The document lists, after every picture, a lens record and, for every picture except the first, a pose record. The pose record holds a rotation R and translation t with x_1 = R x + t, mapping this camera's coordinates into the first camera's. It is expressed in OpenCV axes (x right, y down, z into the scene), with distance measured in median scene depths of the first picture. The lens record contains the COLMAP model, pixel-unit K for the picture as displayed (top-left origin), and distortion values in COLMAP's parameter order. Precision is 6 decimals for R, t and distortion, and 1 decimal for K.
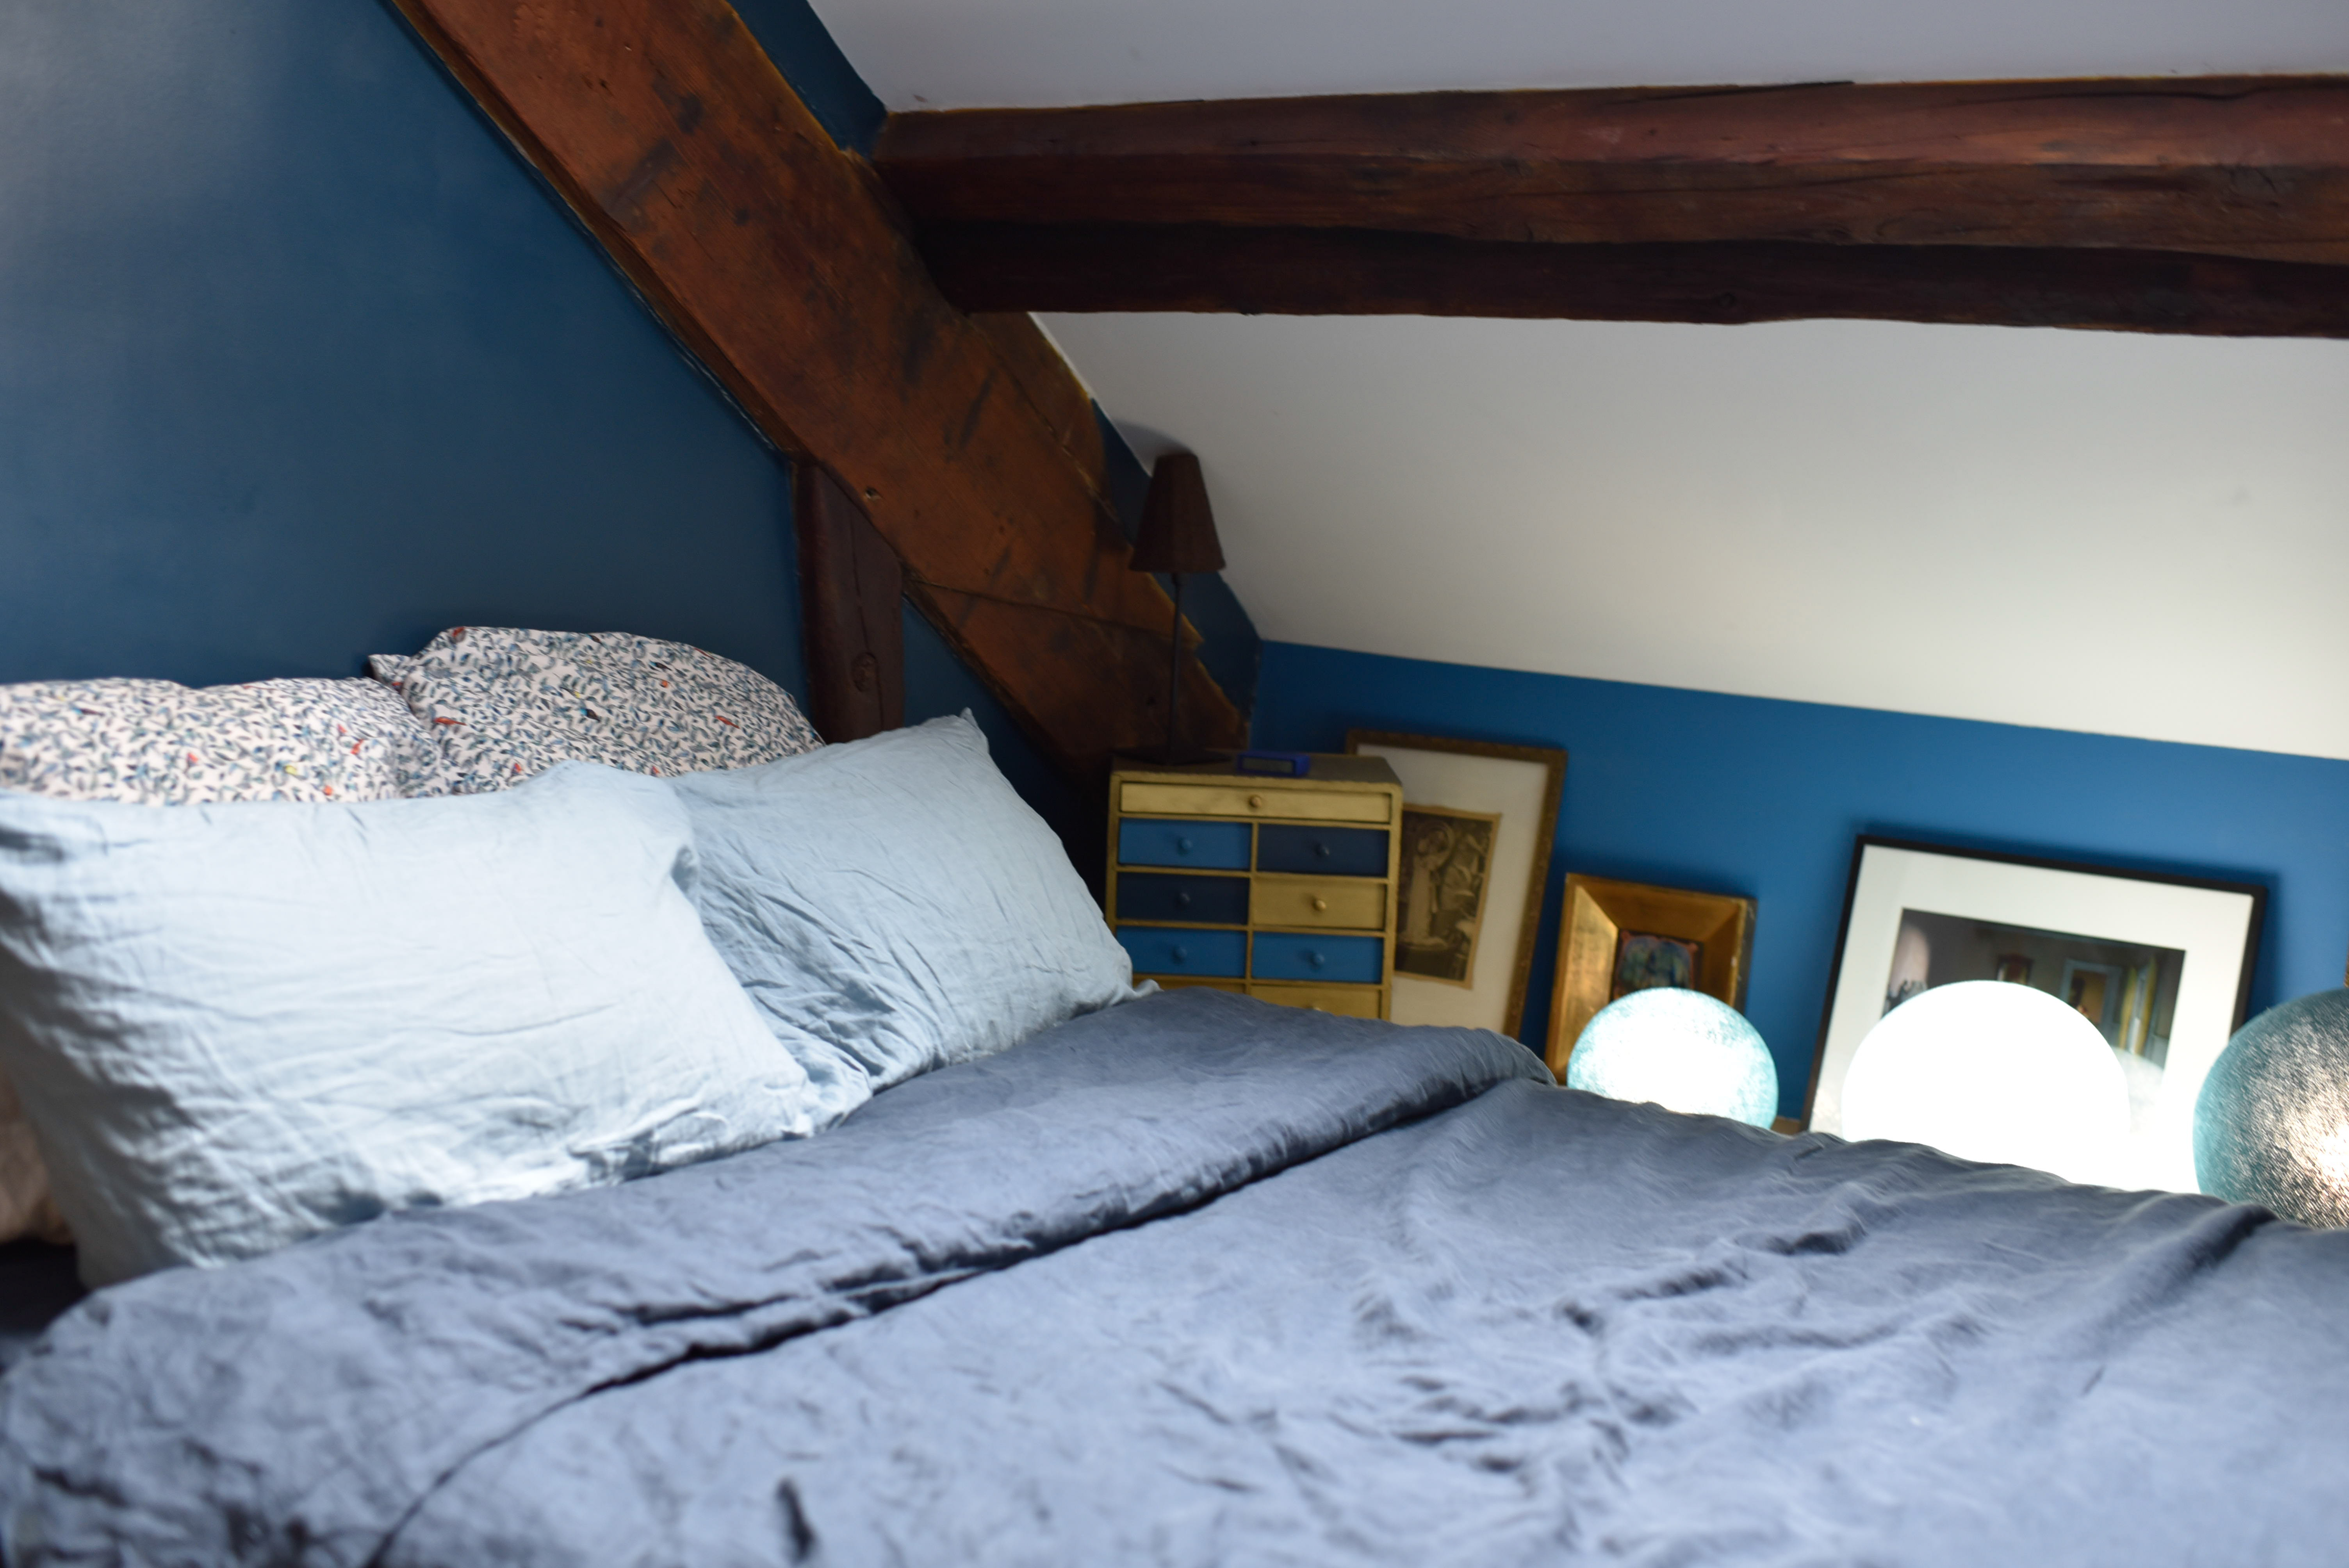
lens RADIAL K [[2346.2, 0, 1174.5], [0, 2346.2, 784.0], [0, 0, 1]] dist [-0.062184, 0.018750]
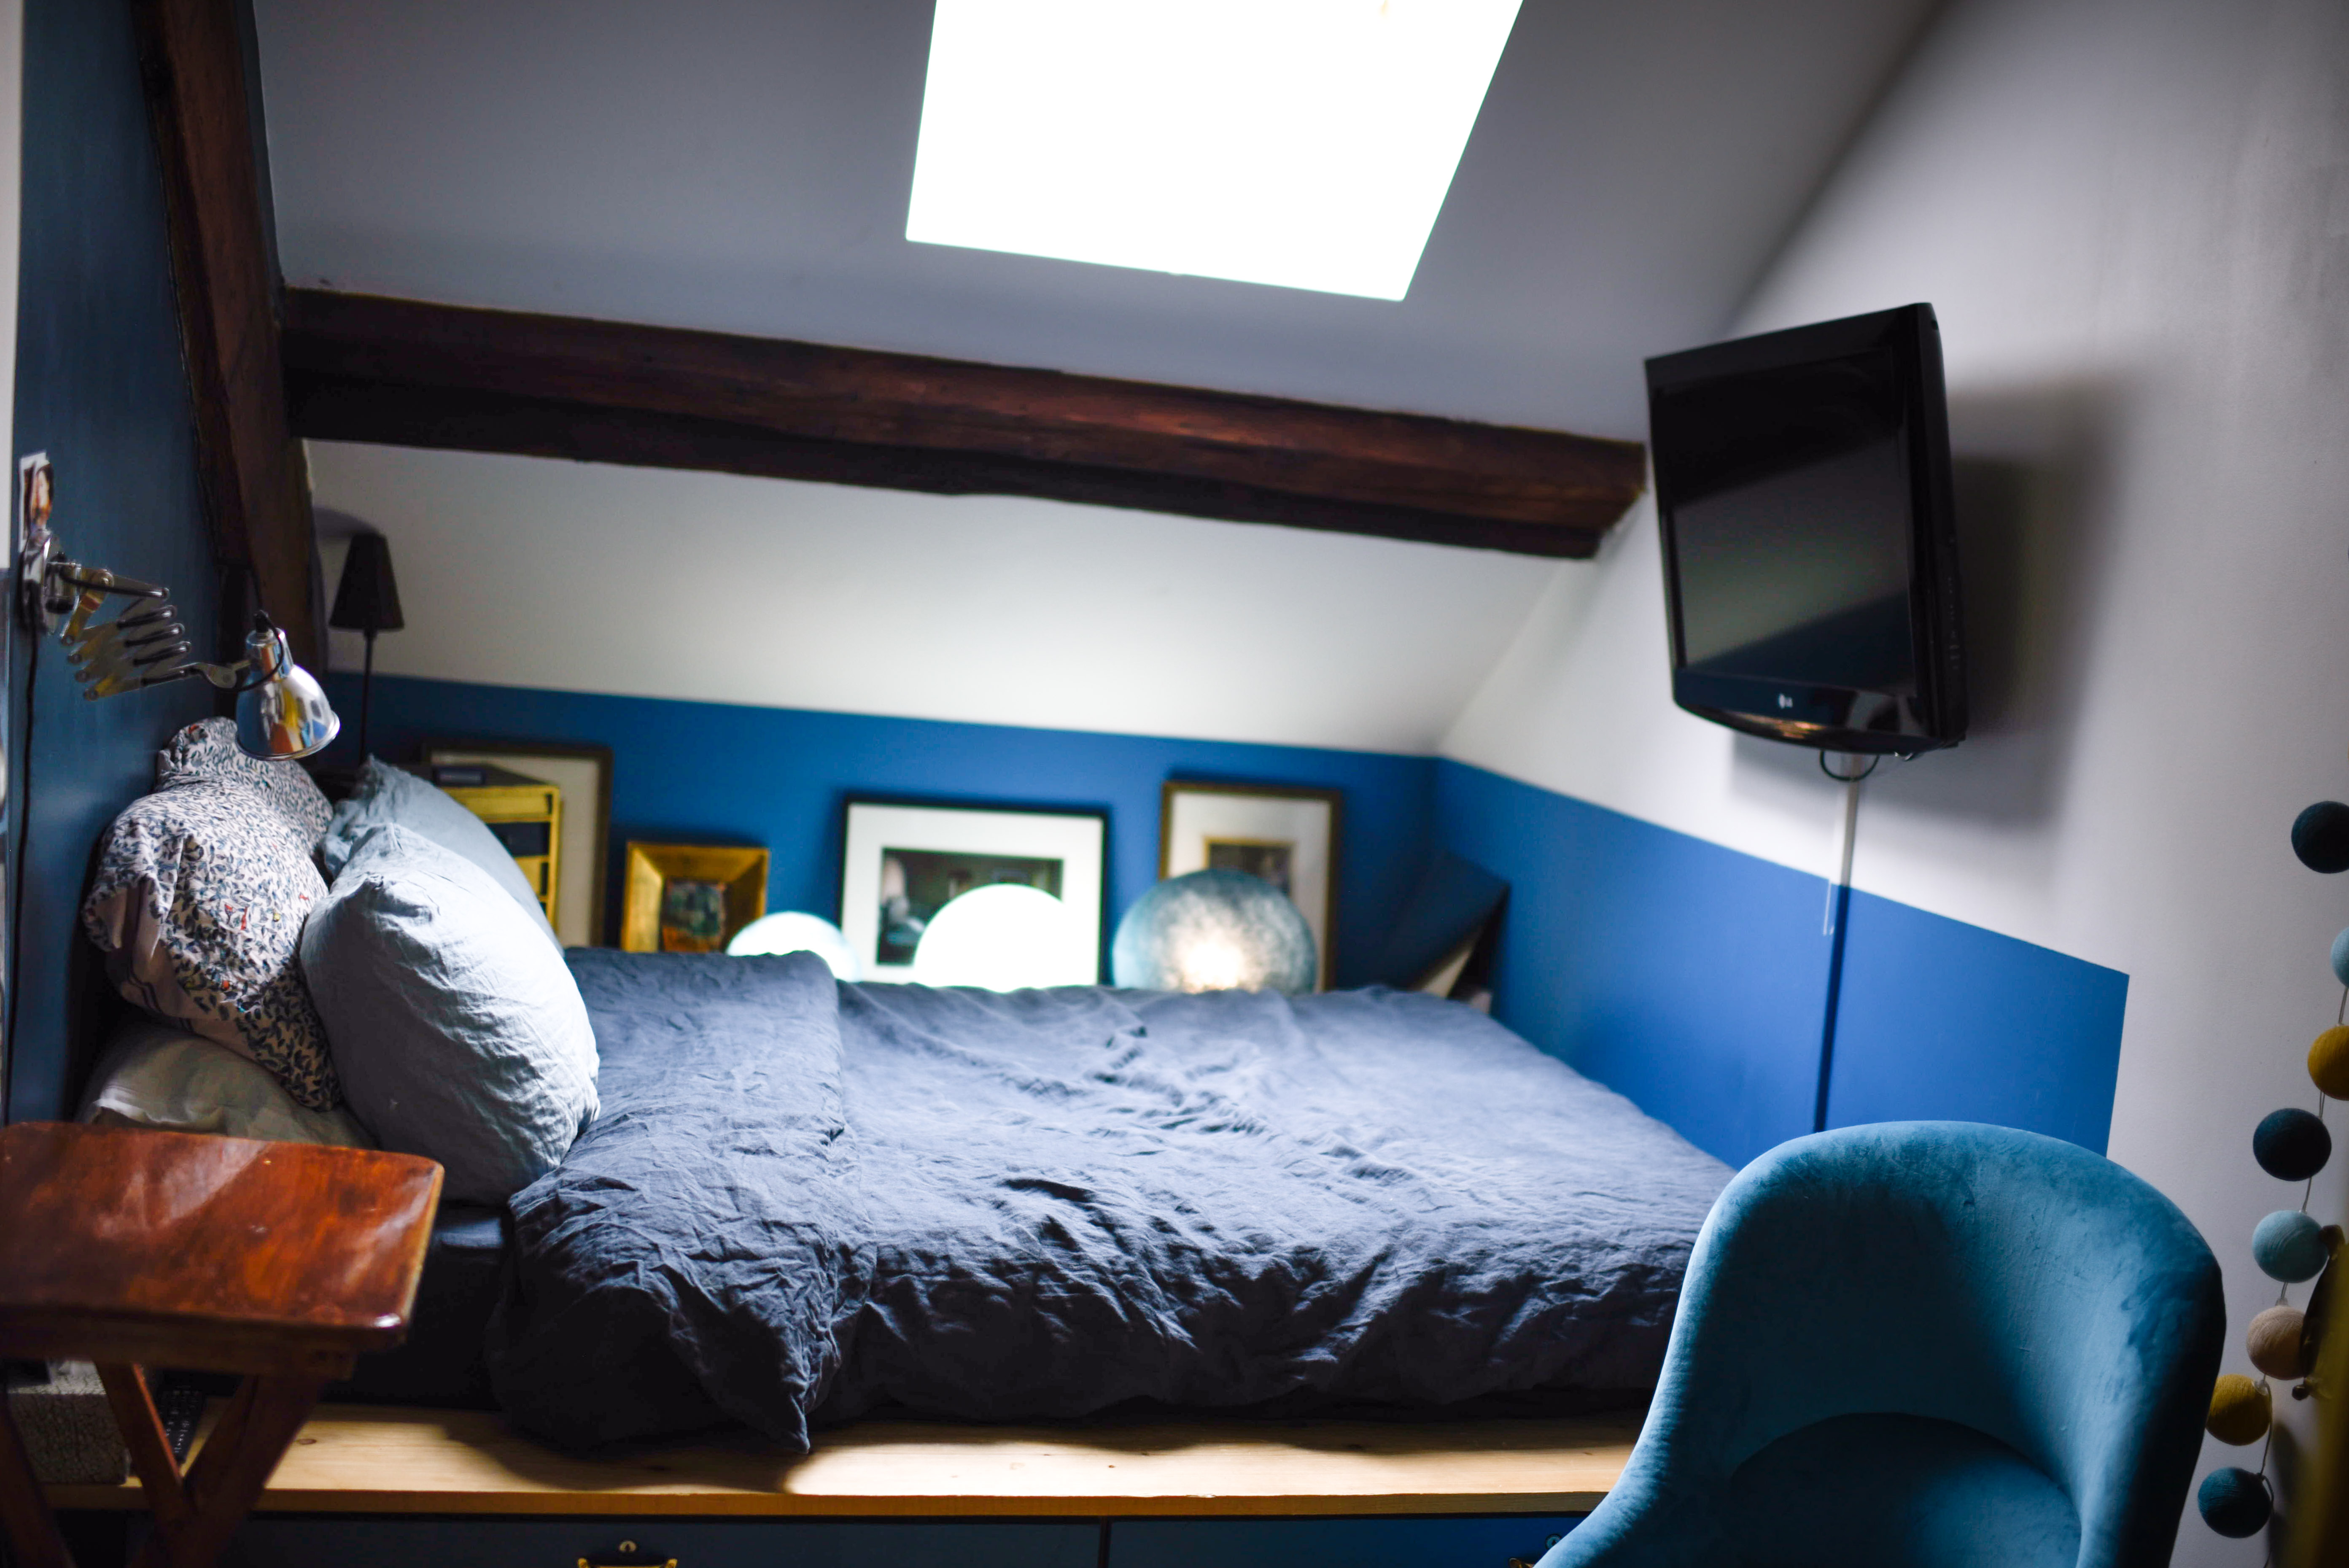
lens RADIAL K [[2346.3, 0, 1174.5], [0, 2346.3, 784.0], [0, 0, 1]] dist [-0.062184, 0.018750]
pose [[0.736215, -0.066695, 0.673453, -0.921481], [0.042966, 0.997731, 0.051839, -0.092775], [-0.675382, -0.009229, 0.737410, -0.373979]]
